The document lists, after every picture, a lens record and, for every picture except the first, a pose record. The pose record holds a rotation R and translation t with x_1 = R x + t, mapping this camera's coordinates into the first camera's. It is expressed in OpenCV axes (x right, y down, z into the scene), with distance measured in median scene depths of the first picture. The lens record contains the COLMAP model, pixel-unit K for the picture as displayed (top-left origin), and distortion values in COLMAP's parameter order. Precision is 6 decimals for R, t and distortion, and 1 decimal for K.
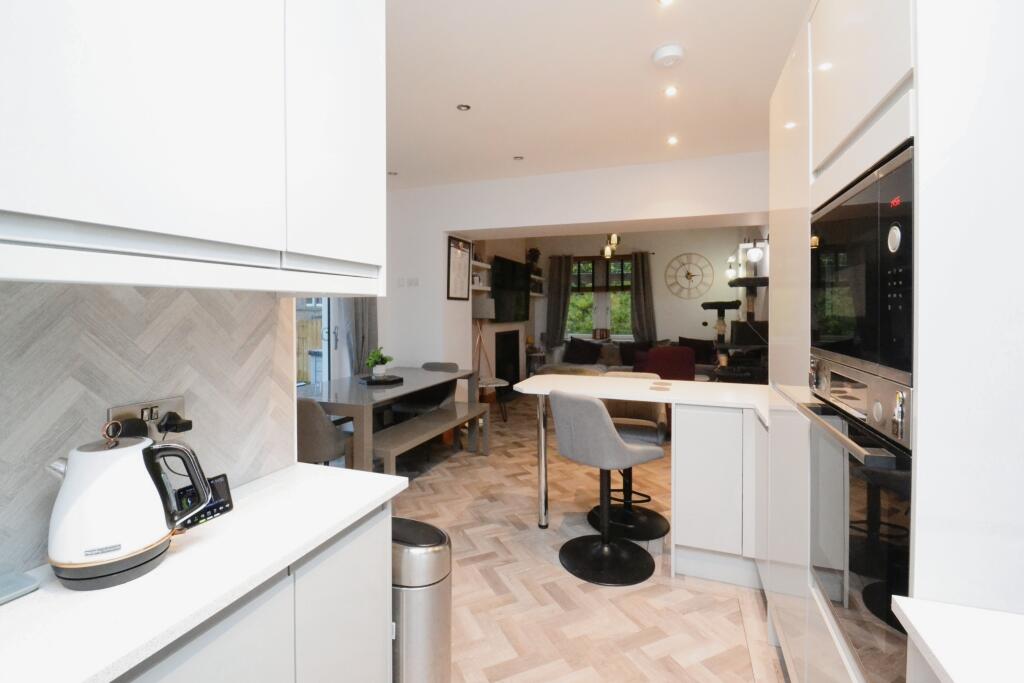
lens RADIAL K [[459.8, 0, 518.7], [0, 459.8, 313.4], [0, 0, 1]] dist [0.009023, -0.000166]
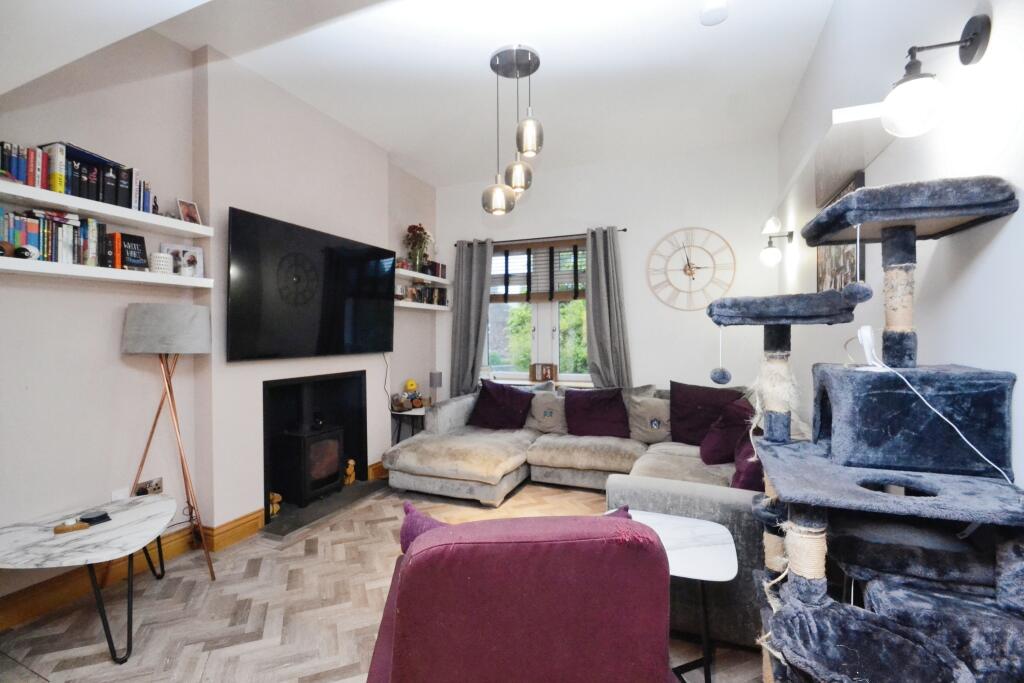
lens RADIAL K [[459.8, 0, 511.0], [0, 459.8, 337.5], [0, 0, 1]] dist [0.009023, -0.000166]
pose [[0.999032, -0.006688, -0.043479, 0.177516], [0.006729, 0.999977, 0.000800, -0.001280], [0.043472, -0.001091, 0.999054, 0.434309]]
